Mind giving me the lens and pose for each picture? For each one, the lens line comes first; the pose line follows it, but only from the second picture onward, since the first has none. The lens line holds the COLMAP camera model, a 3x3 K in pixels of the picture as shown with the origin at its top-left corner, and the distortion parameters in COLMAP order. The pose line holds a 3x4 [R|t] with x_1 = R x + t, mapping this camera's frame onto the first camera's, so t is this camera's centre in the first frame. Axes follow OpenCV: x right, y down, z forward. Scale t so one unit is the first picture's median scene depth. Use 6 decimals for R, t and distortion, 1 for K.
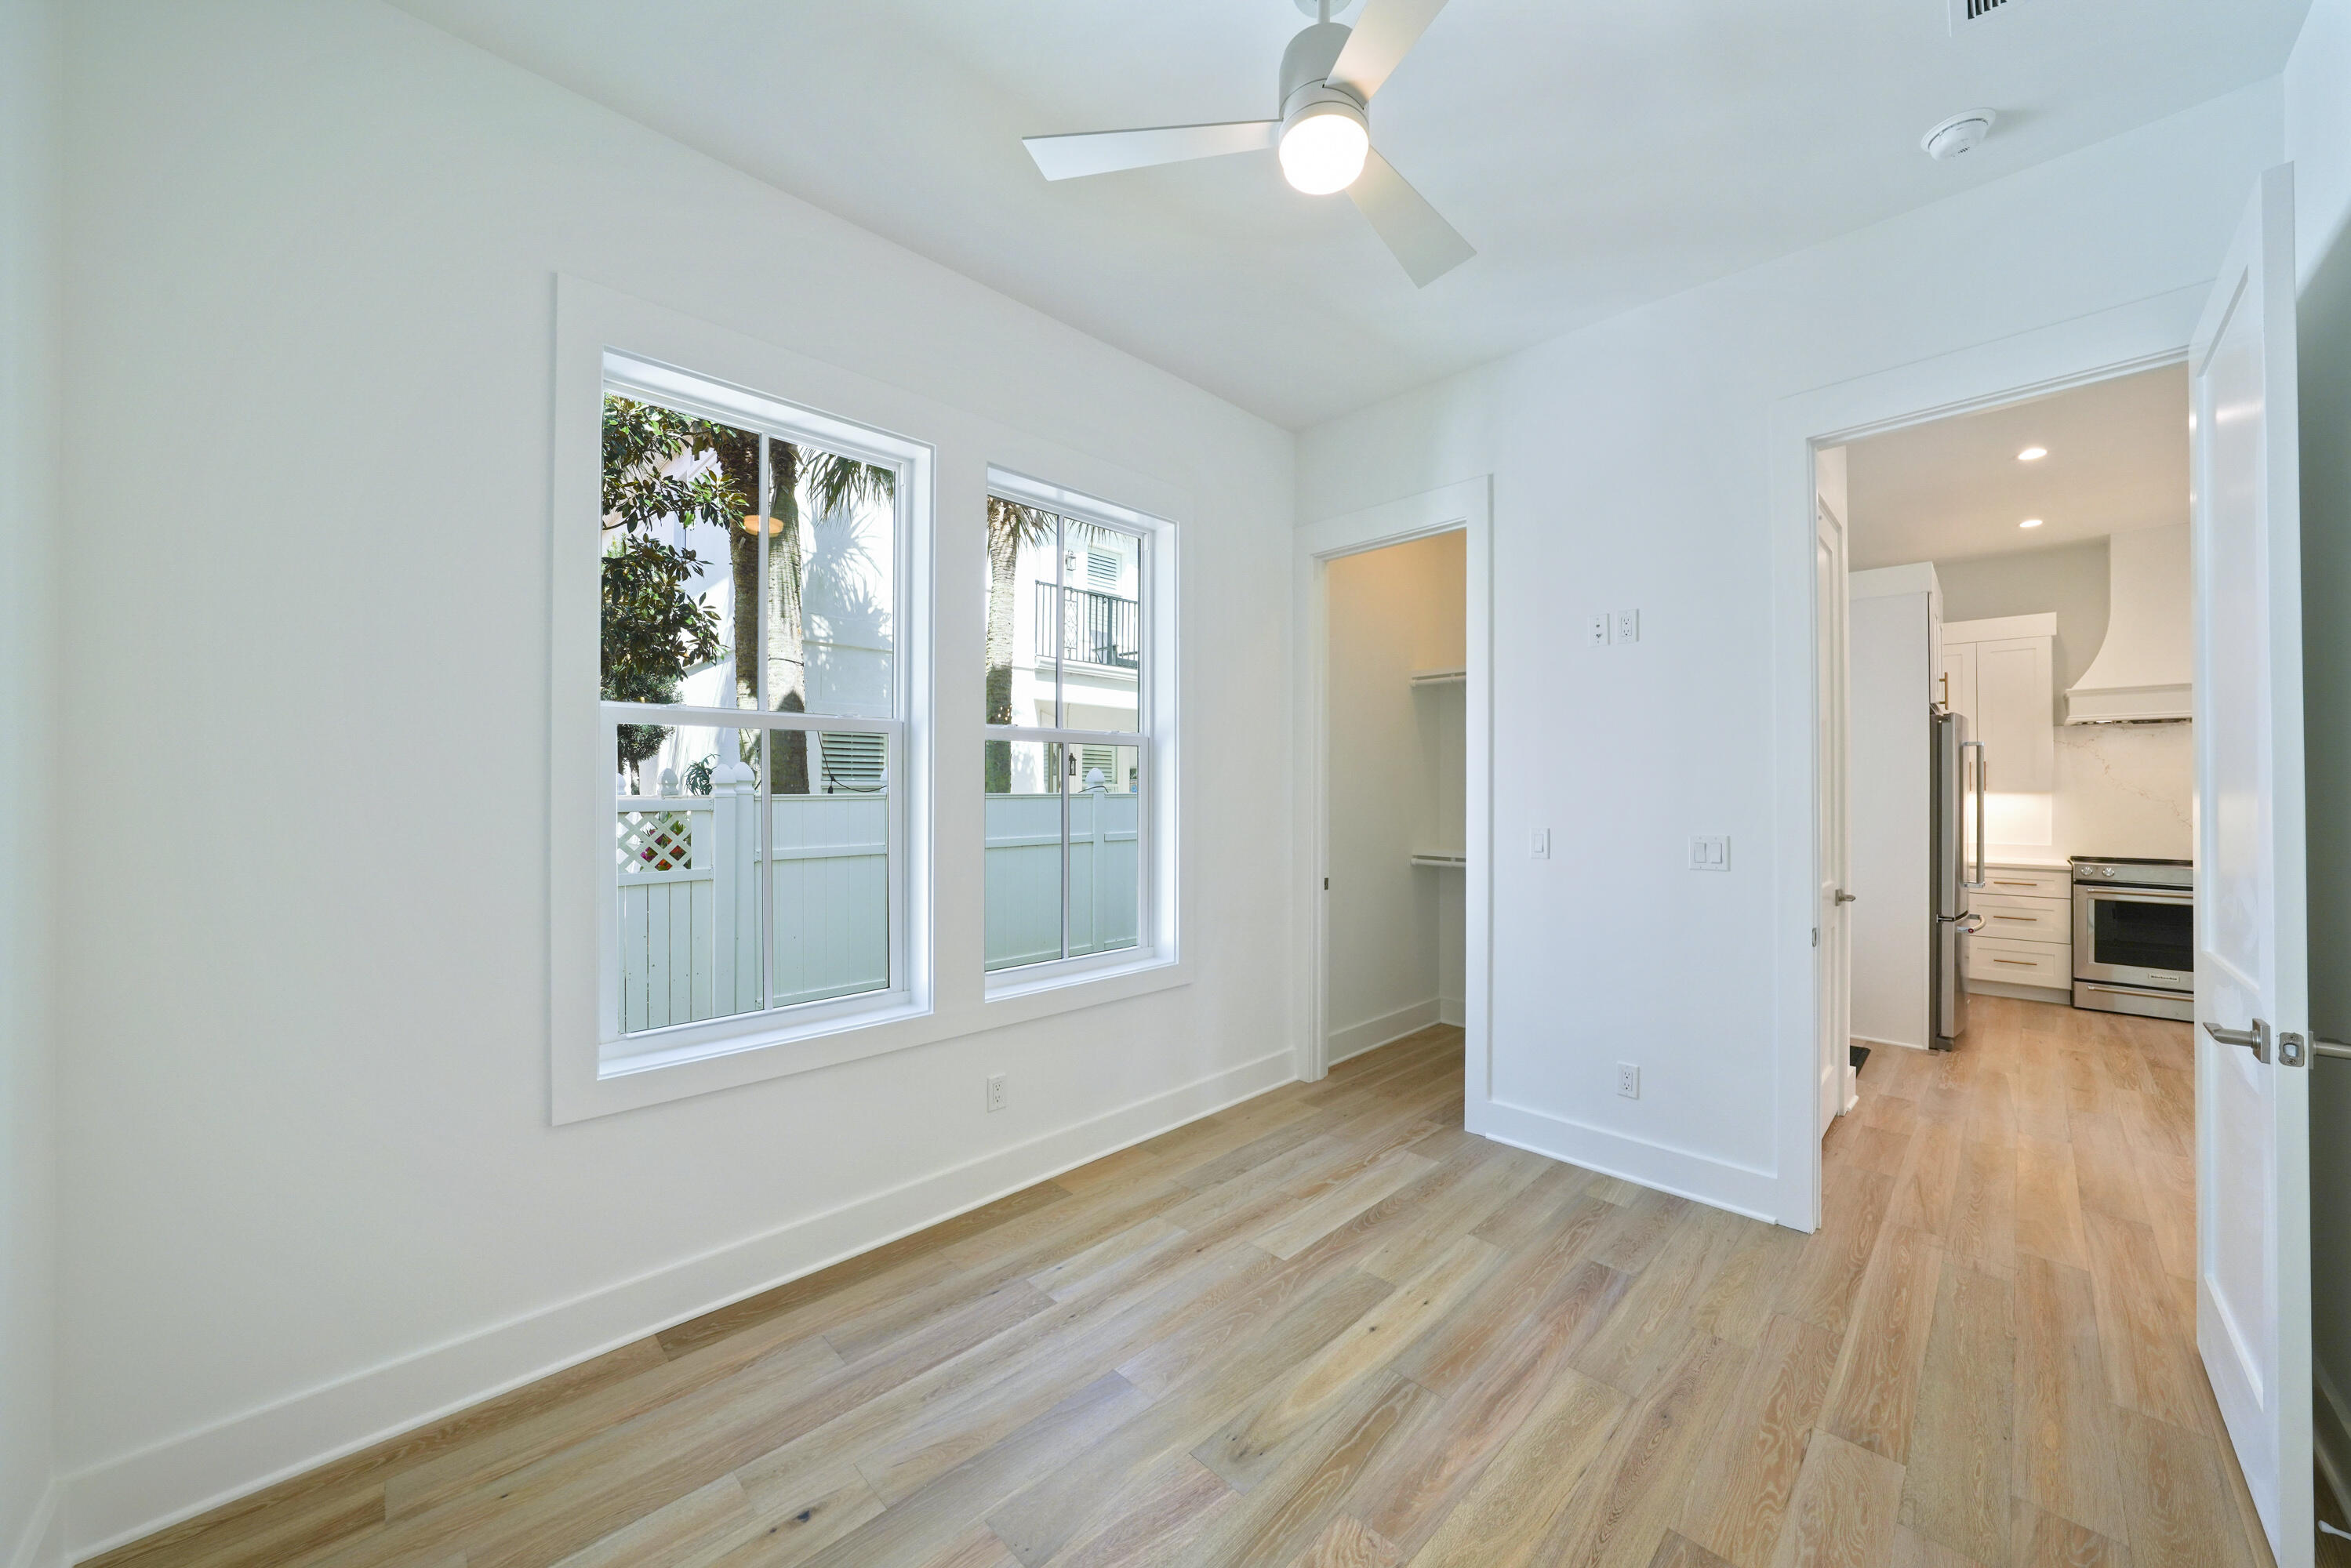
lens RADIAL K [[866.7, 0, 1181.7], [0, 866.7, 792.3], [0, 0, 1]] dist [-0.012801, 0.000955]
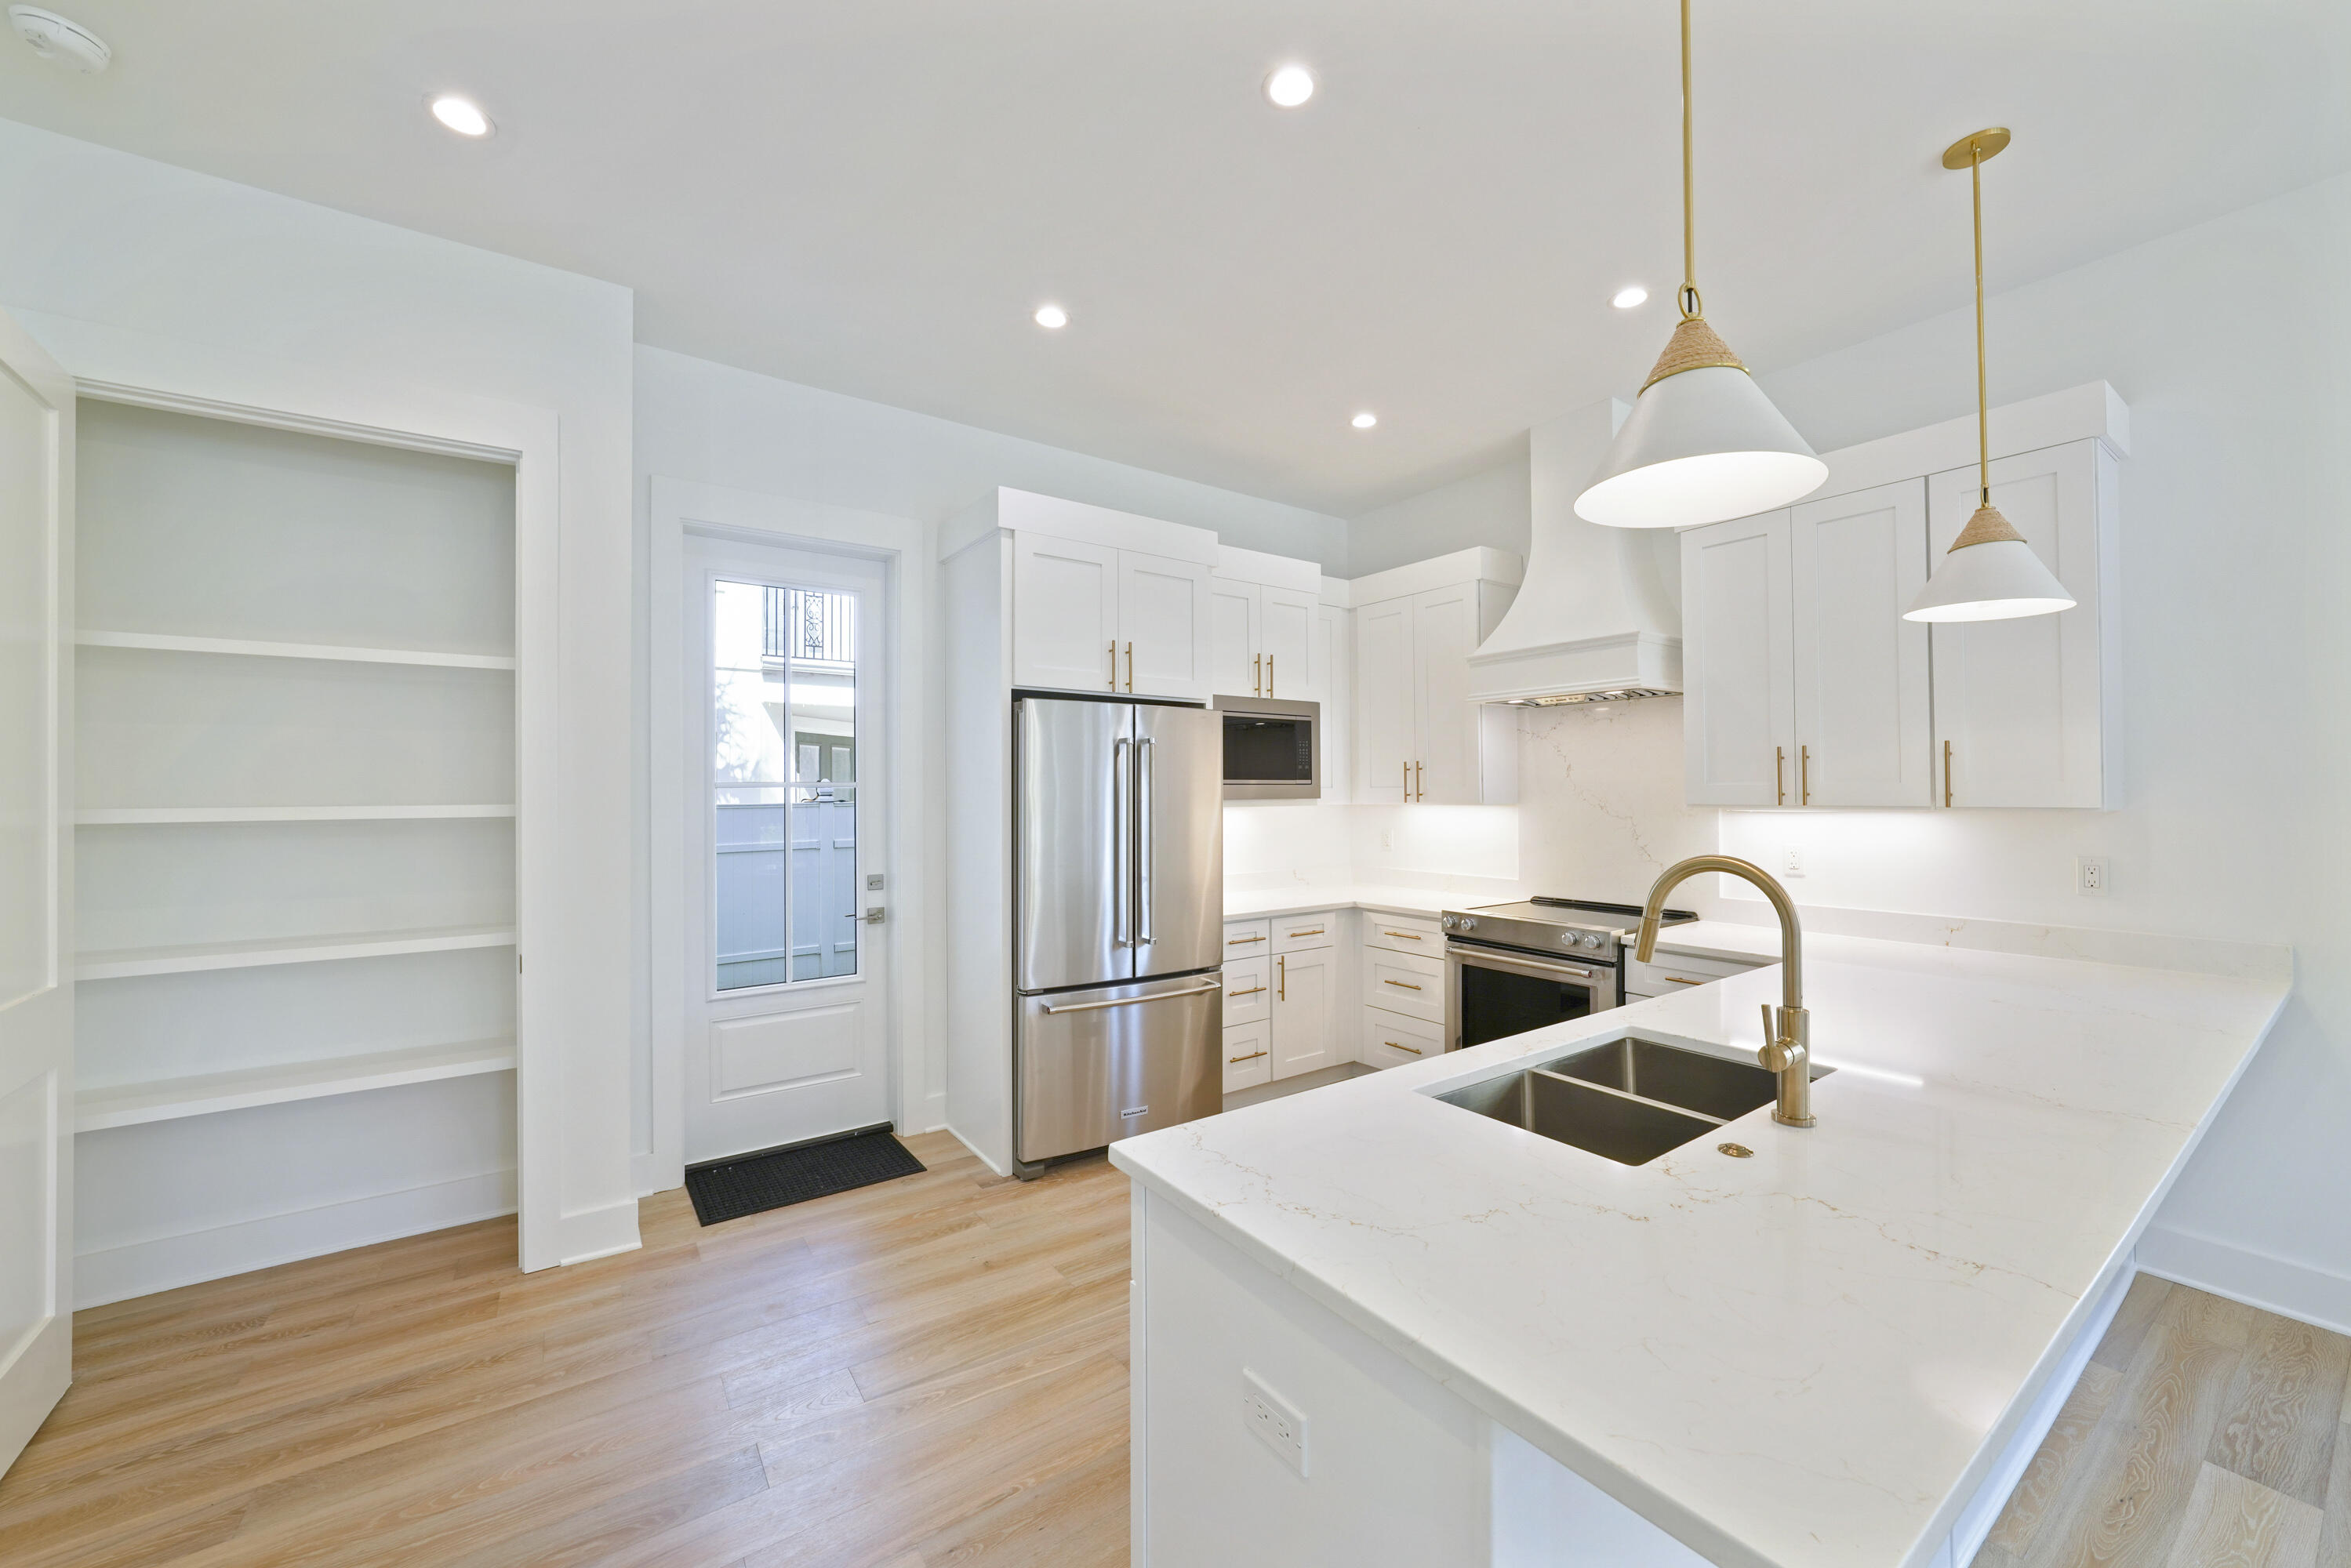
lens RADIAL K [[896.7, 0, 1166.4], [0, 896.7, 776.3], [0, 0, 1]] dist [0.012903, -0.000074]
pose [[0.974099, -0.015103, -0.225616, 0.495217], [0.014407, 0.999885, -0.004731, -0.012381], [0.225661, 0.001358, 0.974205, 0.122116]]
